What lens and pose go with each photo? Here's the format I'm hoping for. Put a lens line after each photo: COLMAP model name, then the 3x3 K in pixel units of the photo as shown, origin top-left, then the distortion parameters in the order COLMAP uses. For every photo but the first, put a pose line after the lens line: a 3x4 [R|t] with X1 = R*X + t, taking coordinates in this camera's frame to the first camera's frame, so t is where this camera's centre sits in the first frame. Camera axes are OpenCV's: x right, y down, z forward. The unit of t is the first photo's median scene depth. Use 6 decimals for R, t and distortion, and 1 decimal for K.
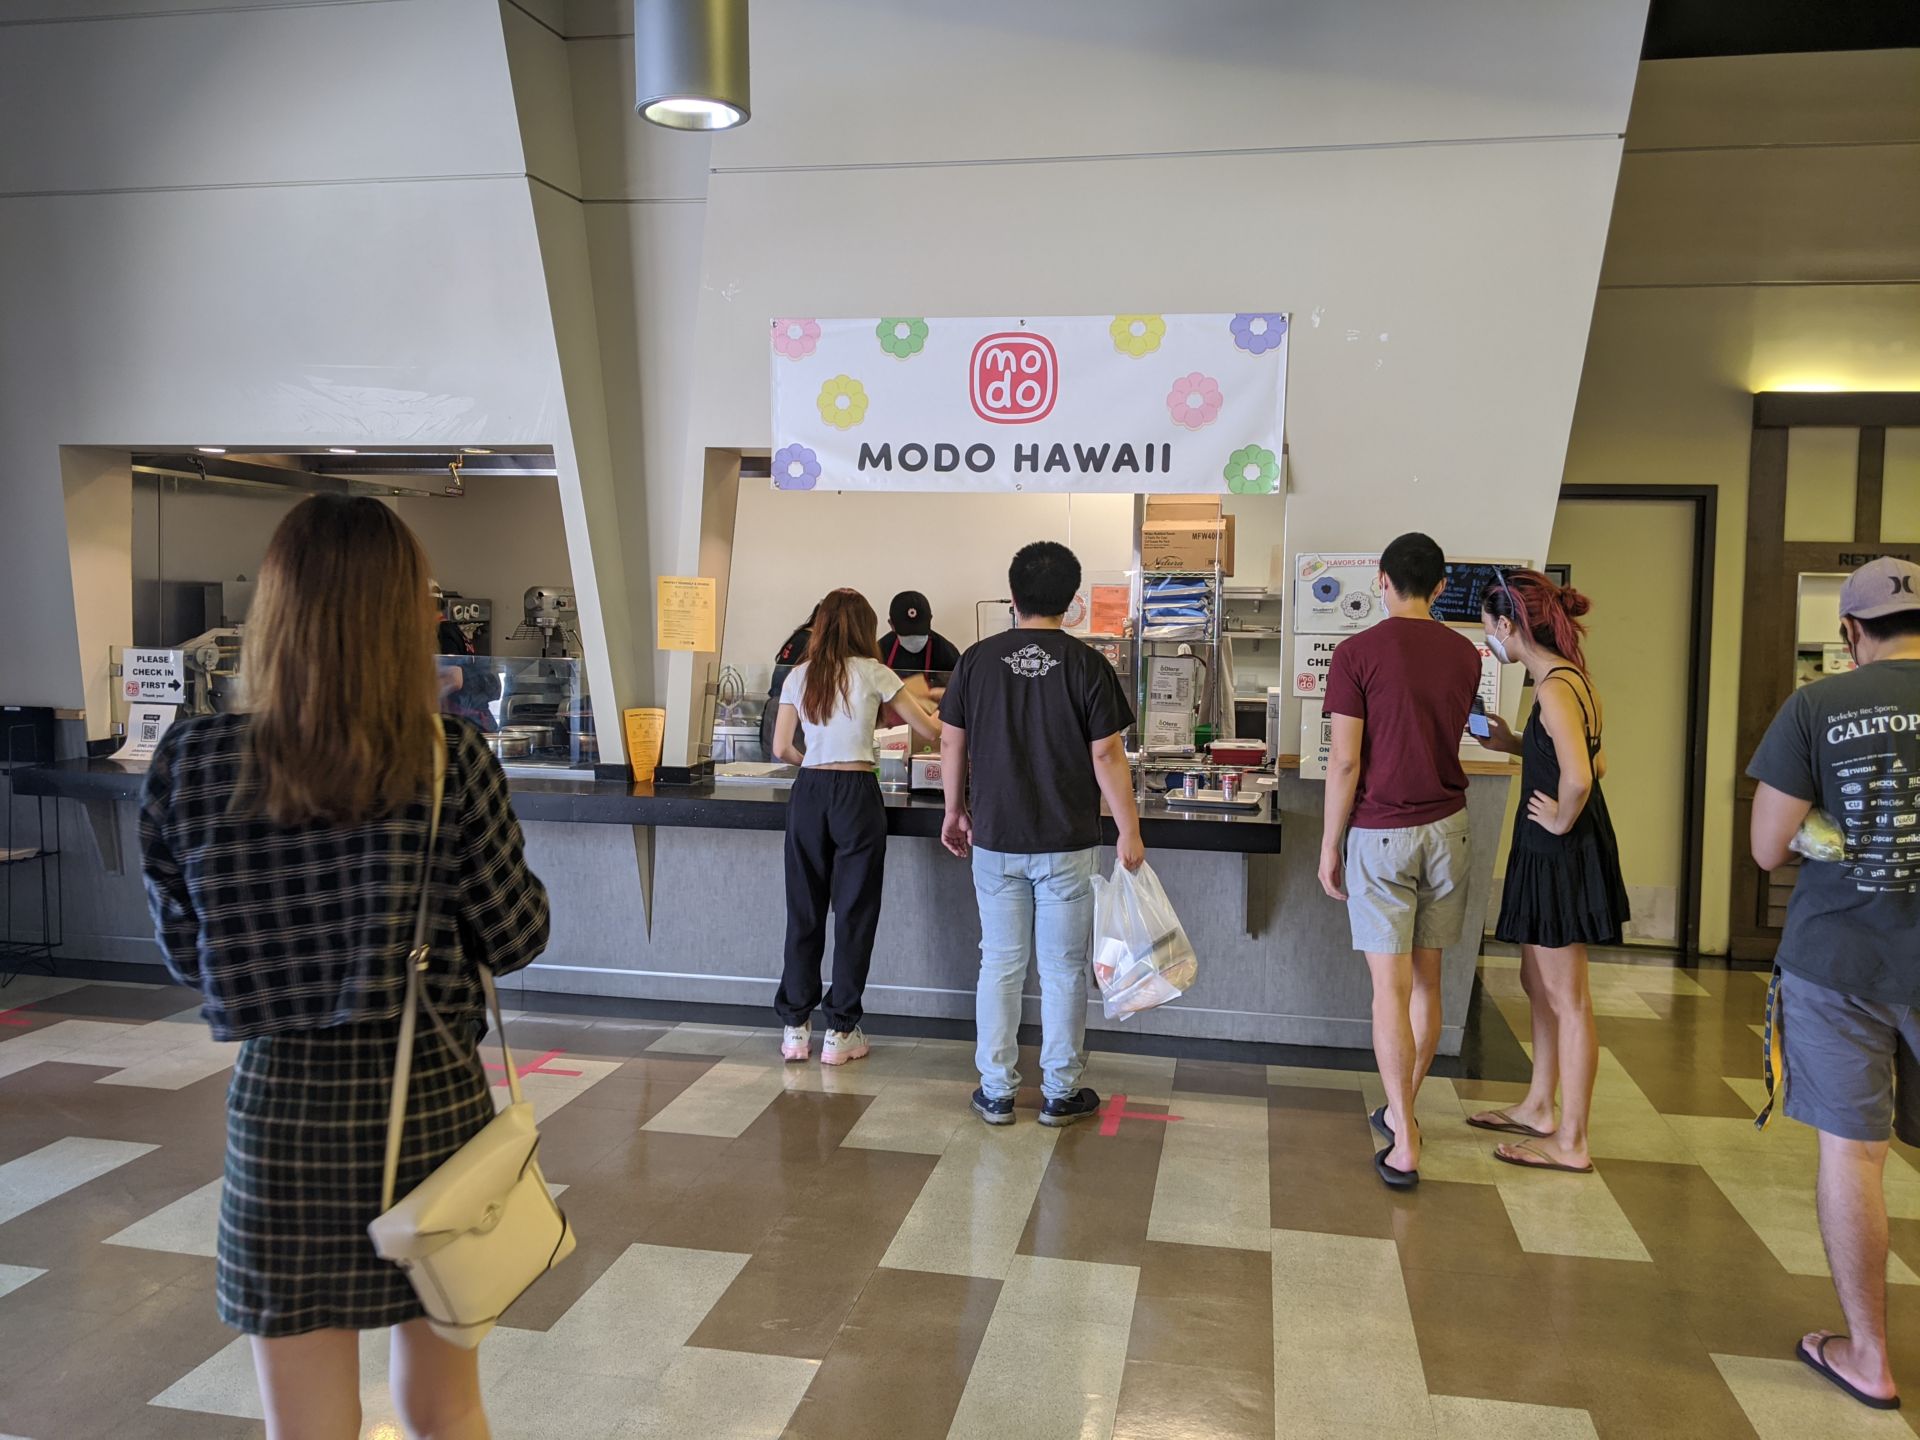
lens RADIAL K [[1499.5, 0, 963.9], [0, 1499.5, 715.8], [0, 0, 1]] dist [-0.004591, -0.012644]
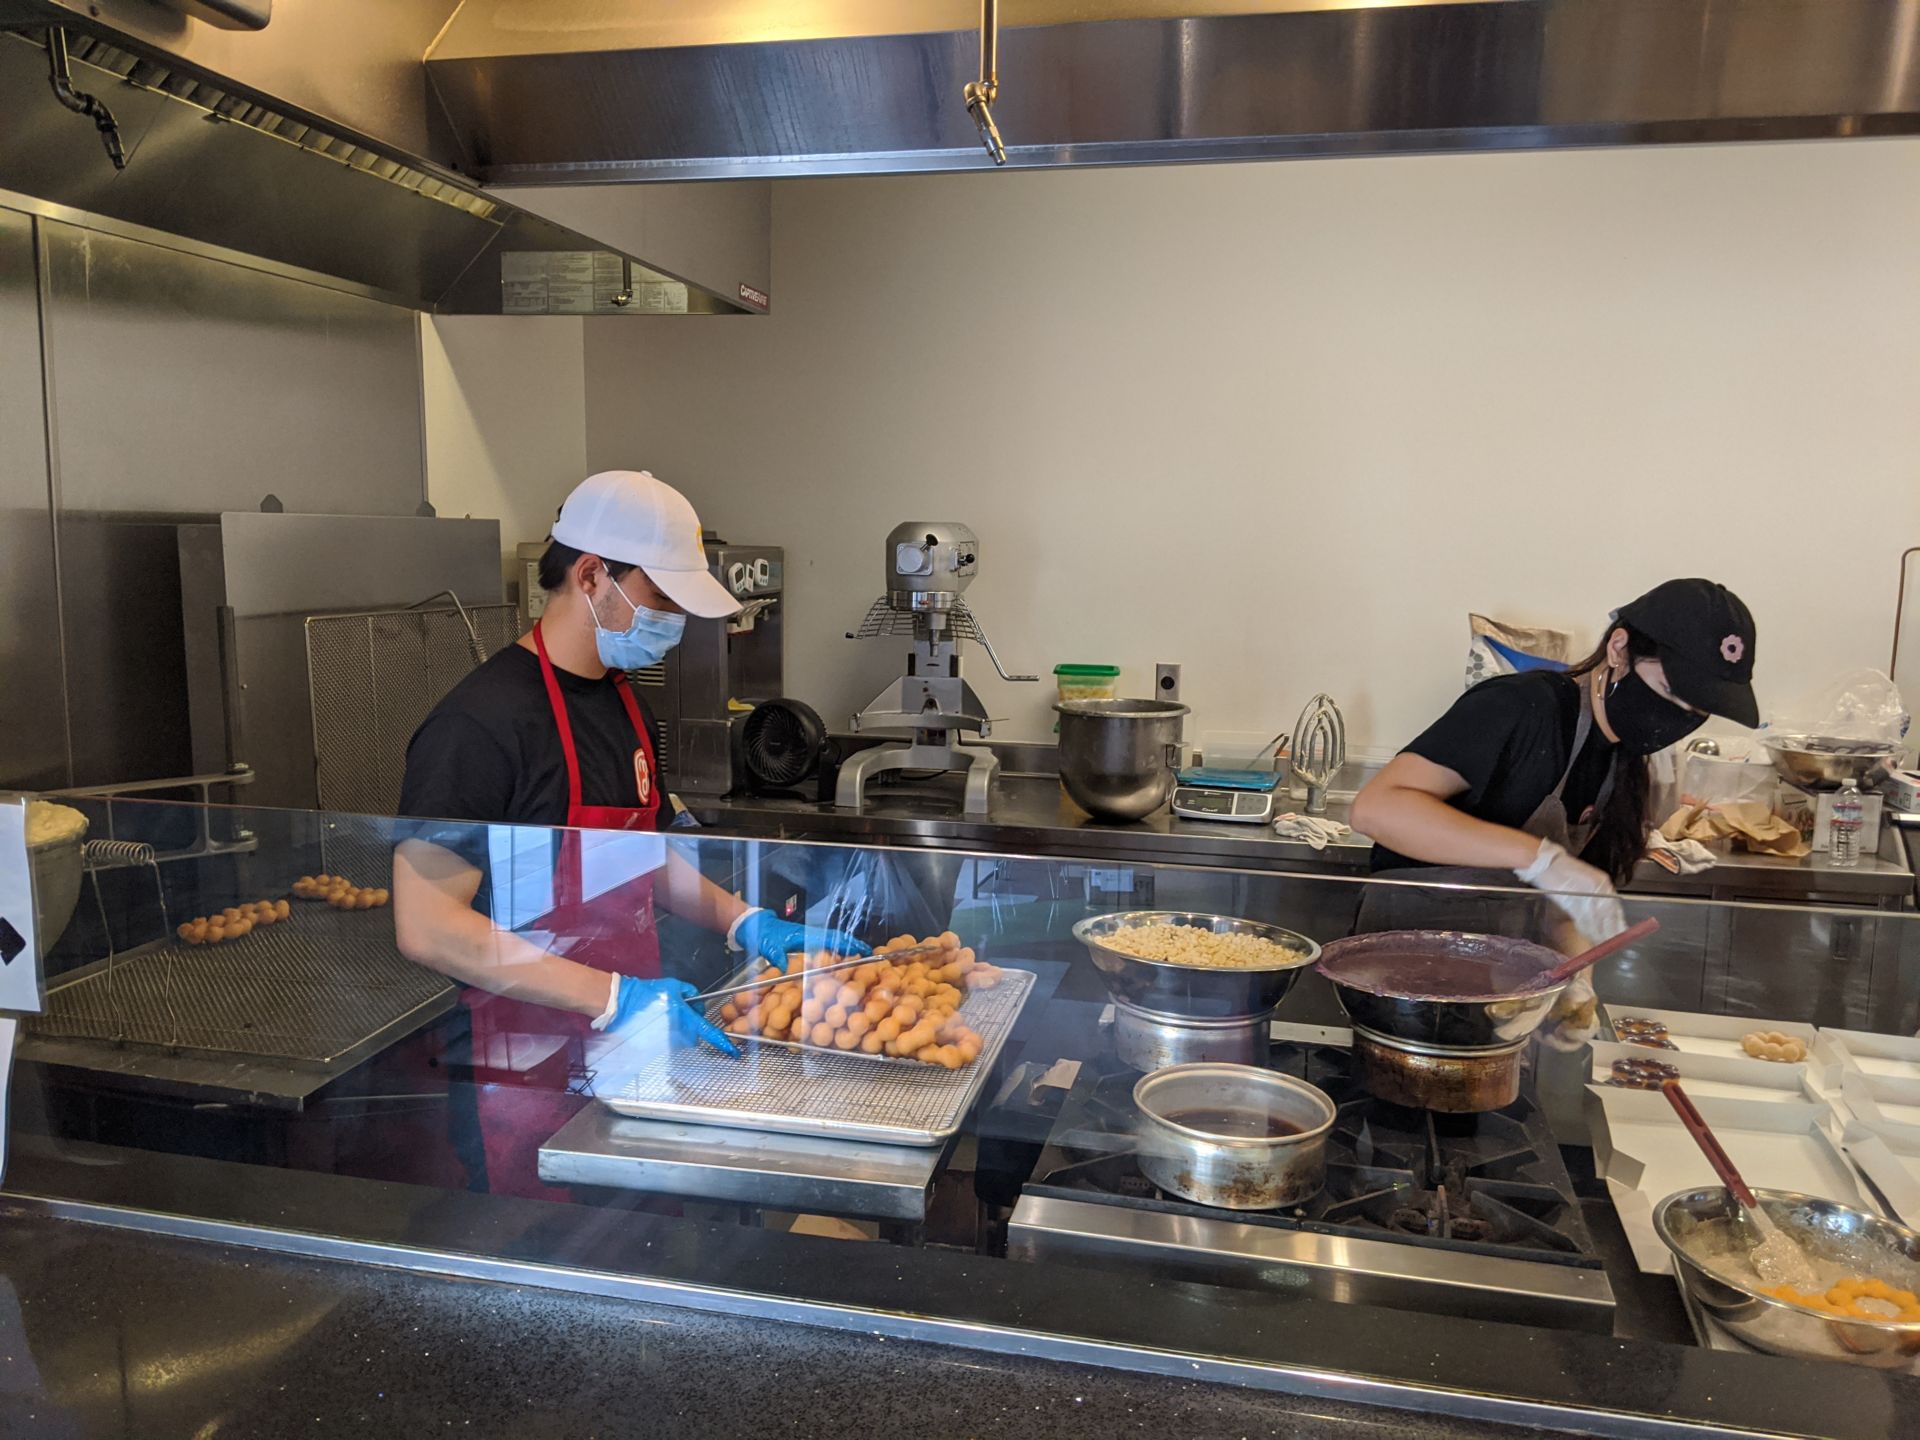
lens RADIAL K [[1499.5, 0, 956.6], [0, 1499.5, 724.2], [0, 0, 1]] dist [-0.004591, -0.012644]
pose [[0.999469, 0.008524, -0.031458, -0.254066], [-0.006656, 0.998235, 0.059011, -0.051363], [0.031906, -0.058770, 0.997762, 0.535230]]
